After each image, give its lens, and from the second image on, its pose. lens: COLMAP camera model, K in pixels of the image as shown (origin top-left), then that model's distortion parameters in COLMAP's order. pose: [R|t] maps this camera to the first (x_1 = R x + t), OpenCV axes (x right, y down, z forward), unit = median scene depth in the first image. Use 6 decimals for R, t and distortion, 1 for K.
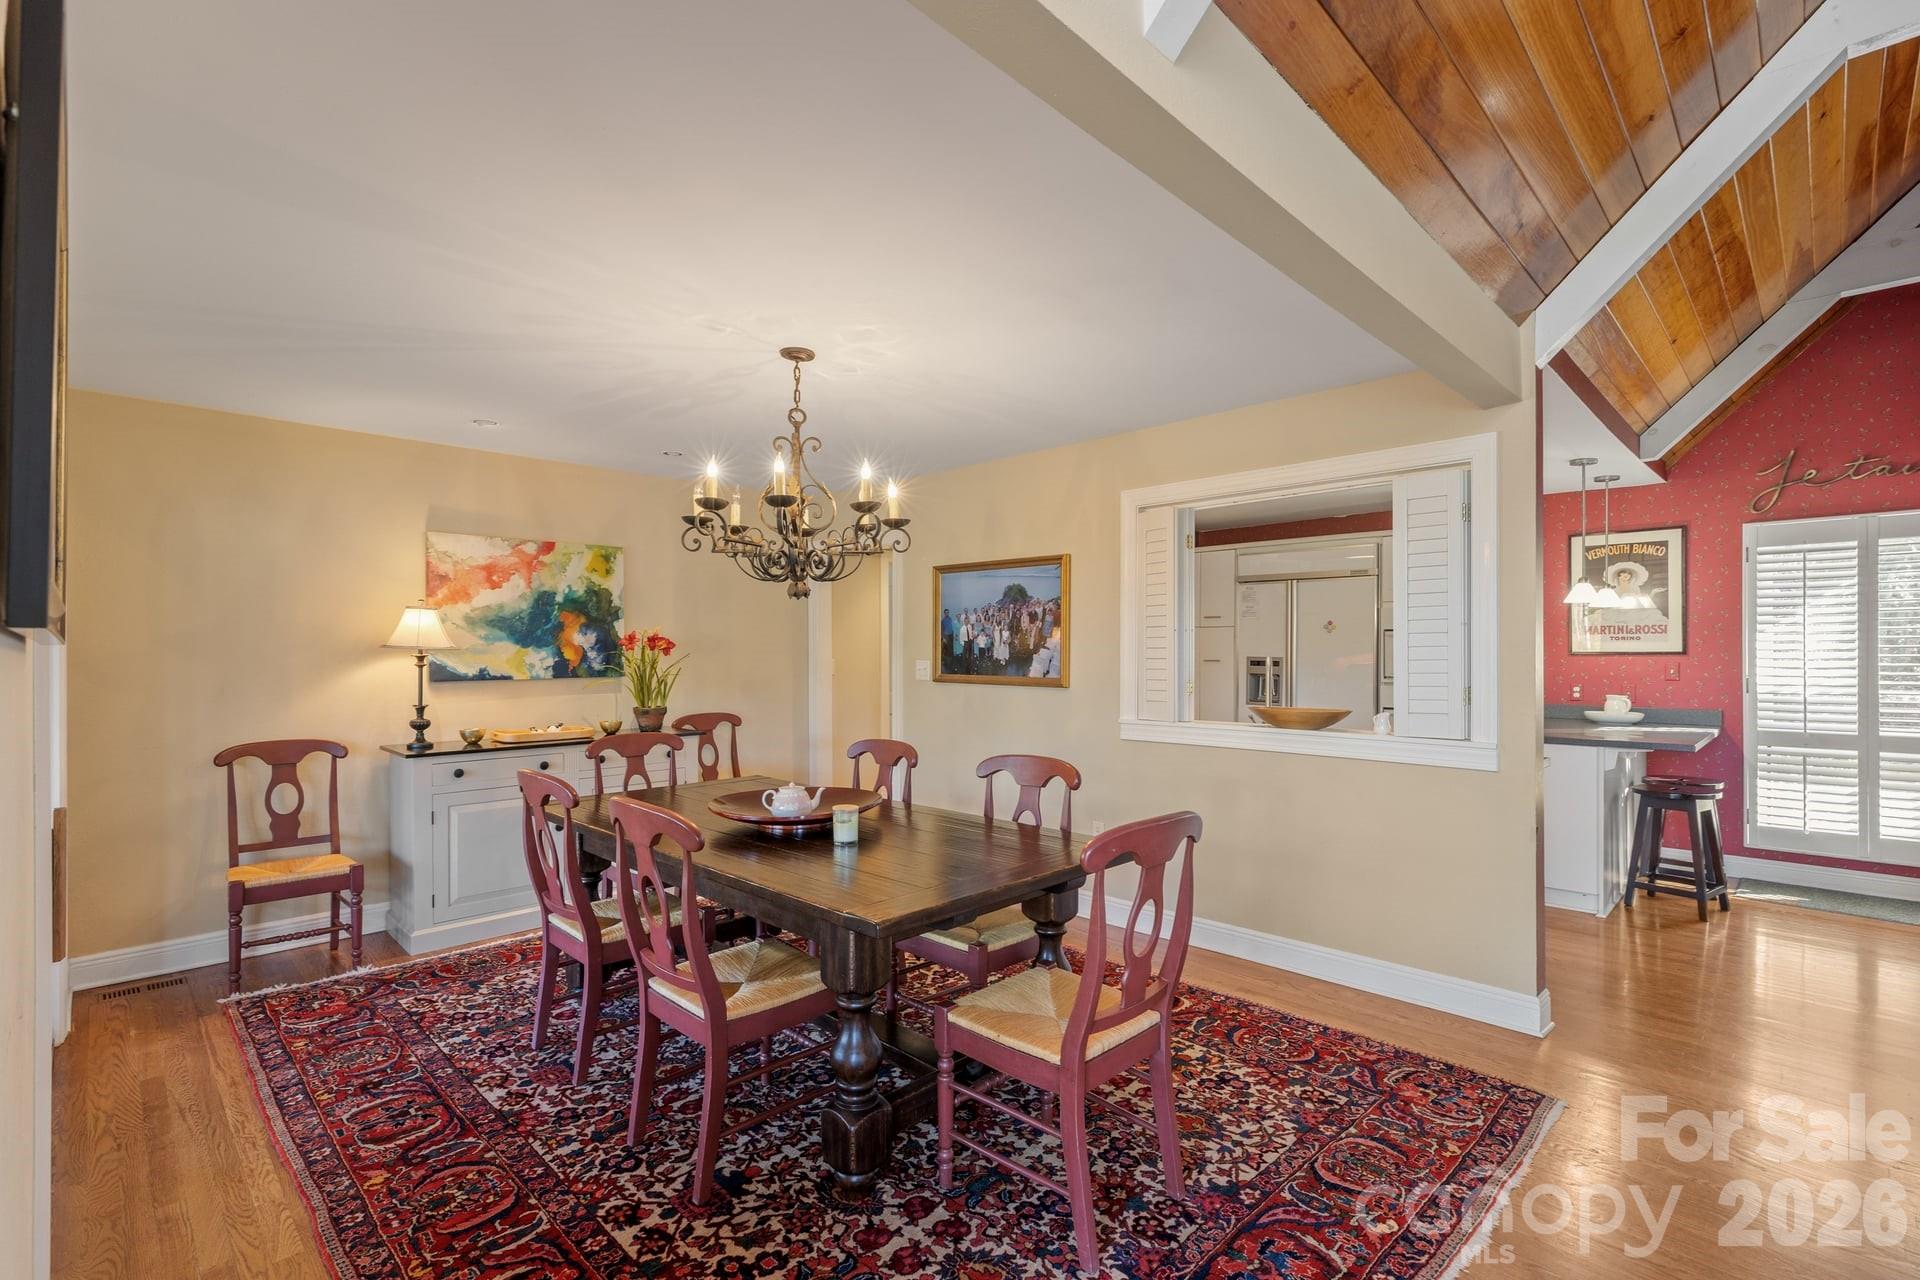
lens RADIAL K [[868.8, 0, 953.0], [0, 868.8, 644.5], [0, 0, 1]] dist [0.004222, 0.001017]
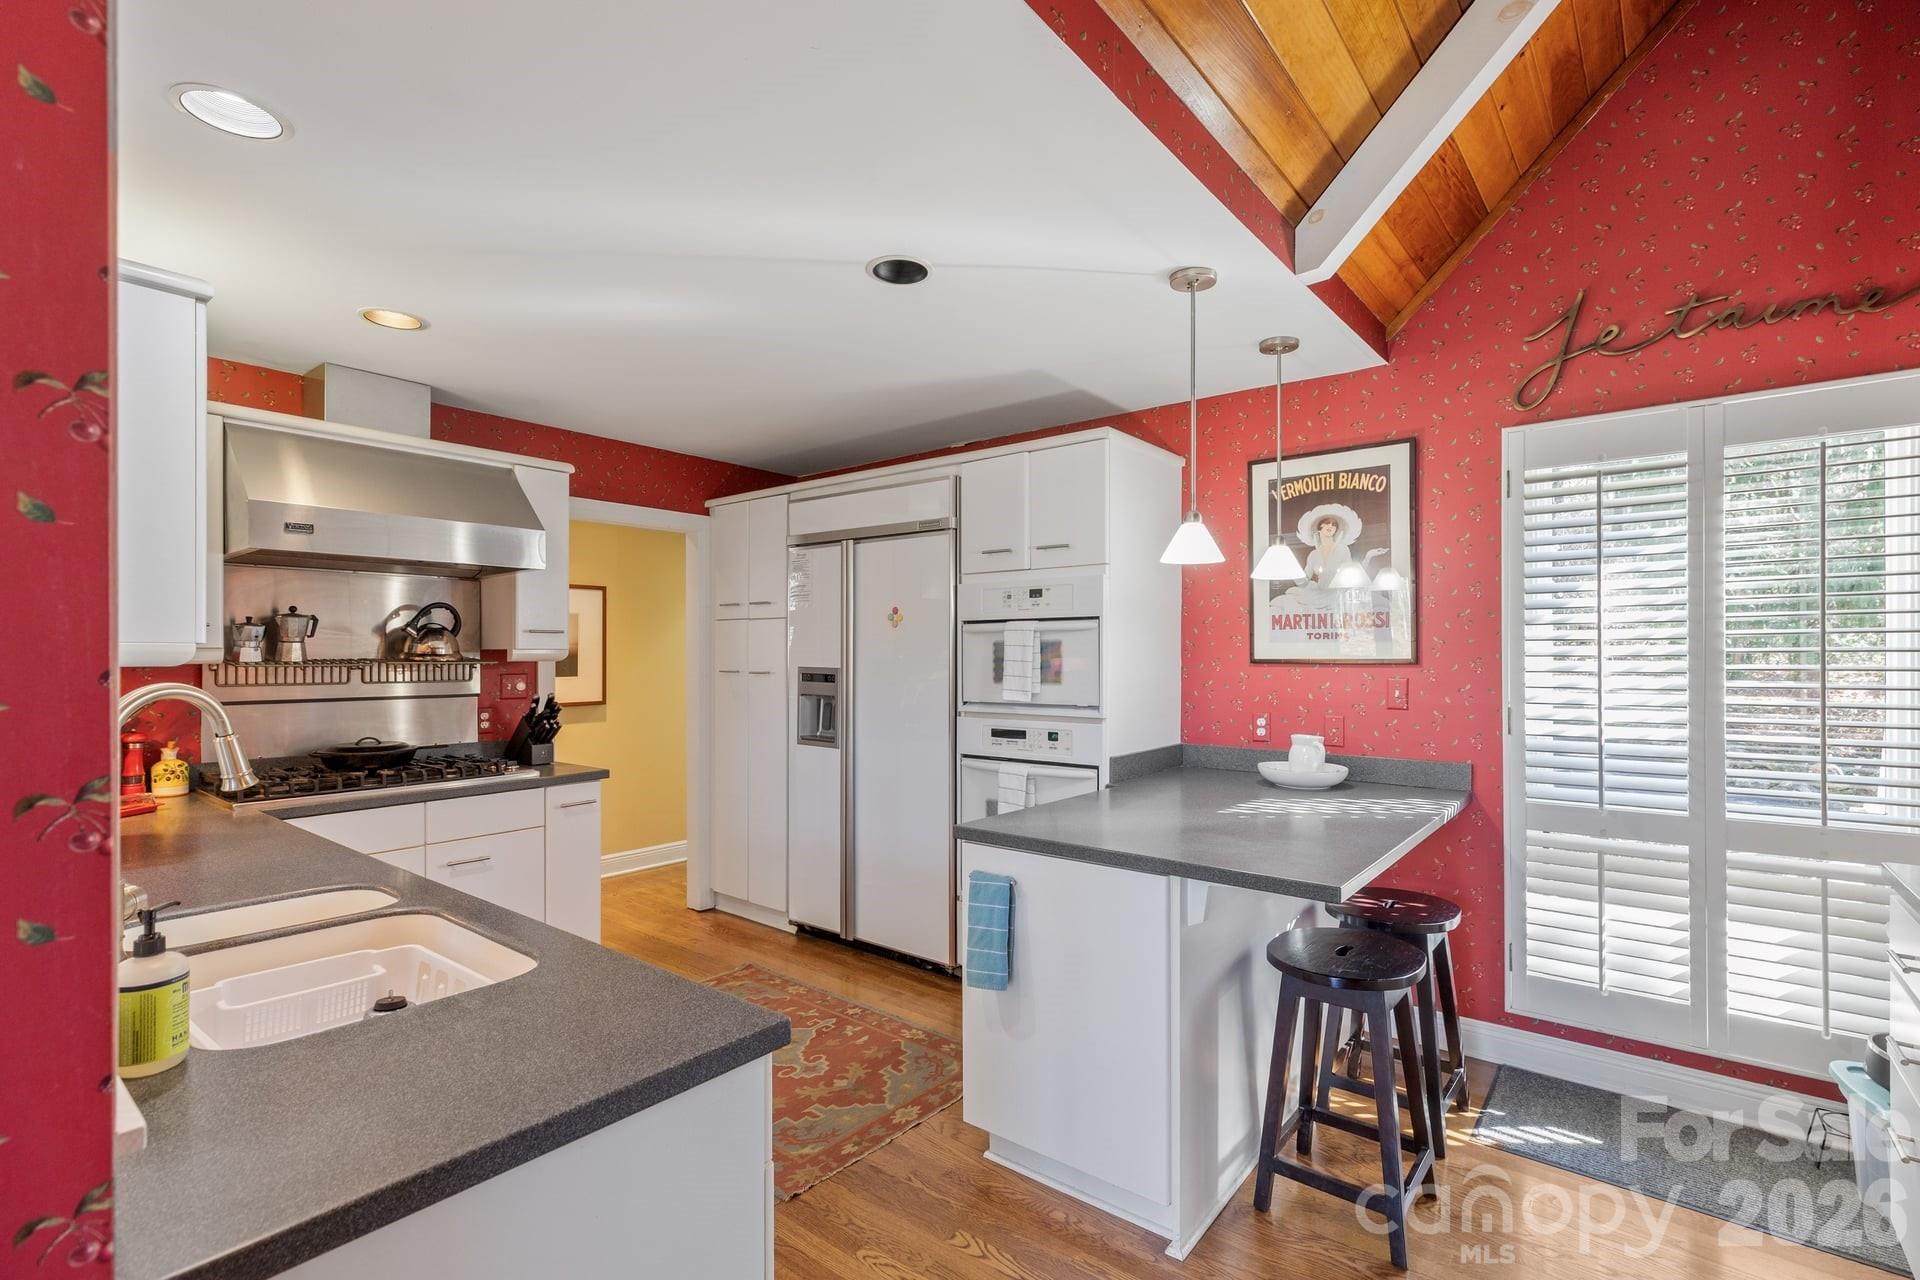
lens RADIAL K [[868.8, 0, 967.5], [0, 868.8, 645.0], [0, 0, 1]] dist [0.004222, 0.001017]
pose [[0.993924, -0.002578, 0.110039, 0.509409], [0.002582, 0.999997, 0.000104, -0.001979], [-0.110039, 0.000180, 0.993927, 0.490386]]
